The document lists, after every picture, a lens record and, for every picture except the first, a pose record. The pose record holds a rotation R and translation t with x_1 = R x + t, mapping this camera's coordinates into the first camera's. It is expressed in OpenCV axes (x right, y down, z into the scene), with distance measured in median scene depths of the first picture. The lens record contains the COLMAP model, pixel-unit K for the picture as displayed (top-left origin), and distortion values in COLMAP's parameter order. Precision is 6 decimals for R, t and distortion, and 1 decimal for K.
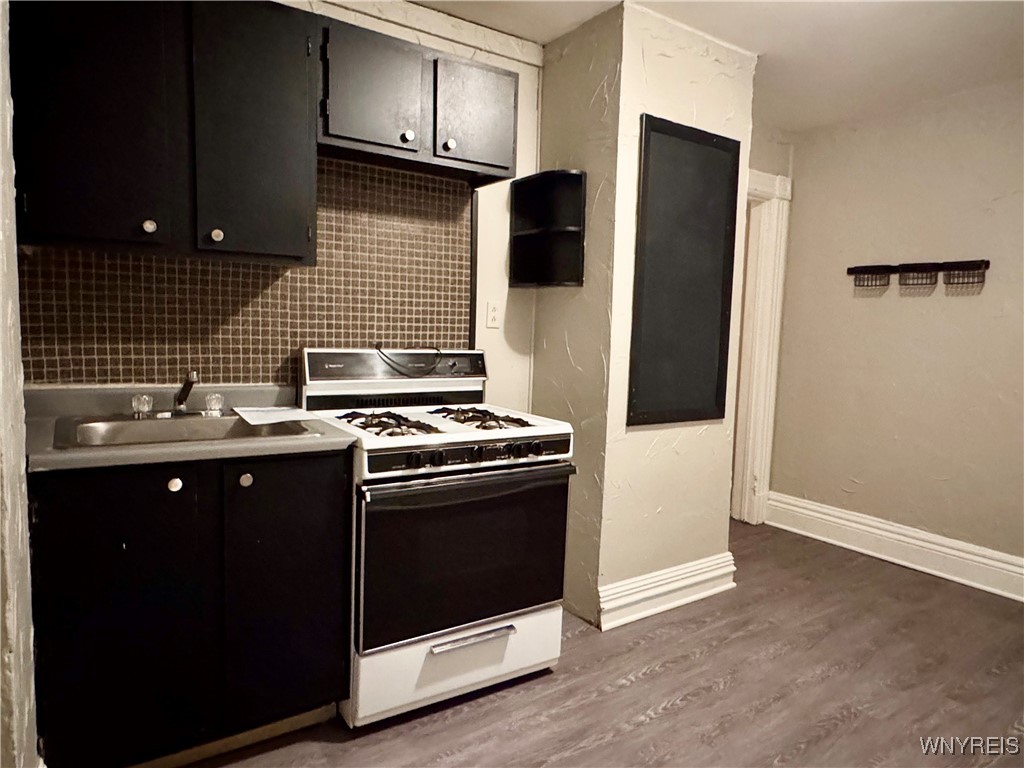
lens RADIAL K [[638.2, 0, 509.2], [0, 638.2, 383.2], [0, 0, 1]] dist [-0.003601, -0.001650]
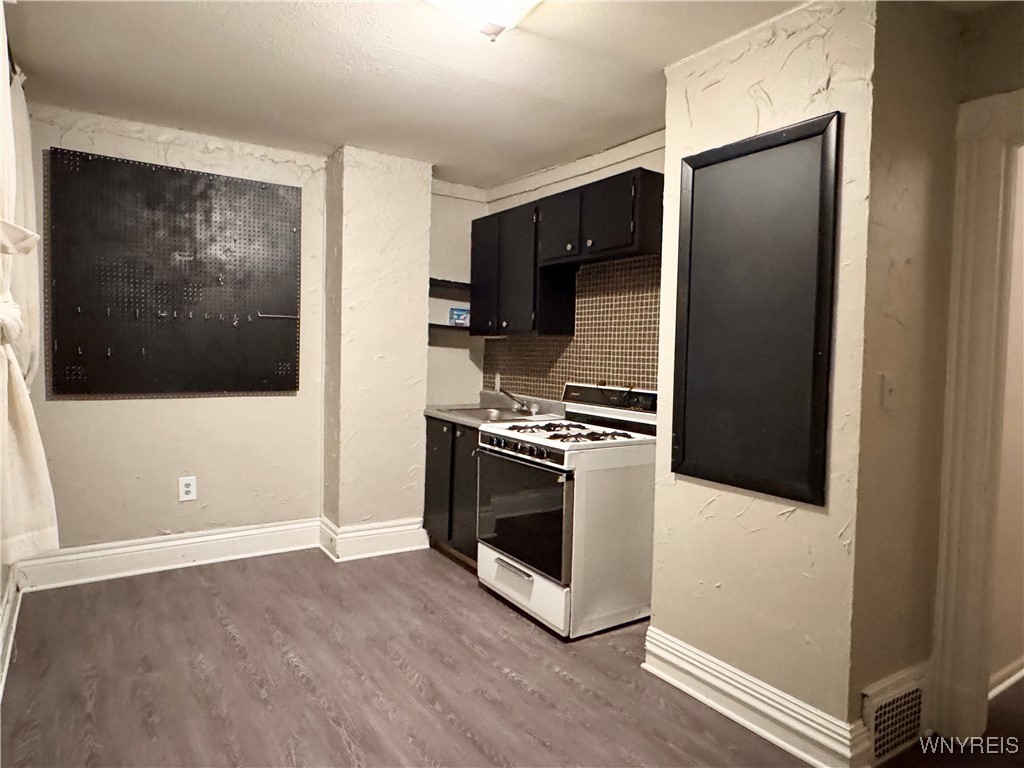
lens RADIAL K [[638.2, 0, 506.3], [0, 638.2, 380.5], [0, 0, 1]] dist [-0.003601, -0.001650]
pose [[-0.010366, 0.013766, -0.999852, 1.204052], [-0.118851, 0.992800, 0.014902, -0.058129], [0.992858, 0.118988, -0.008655, 0.764502]]
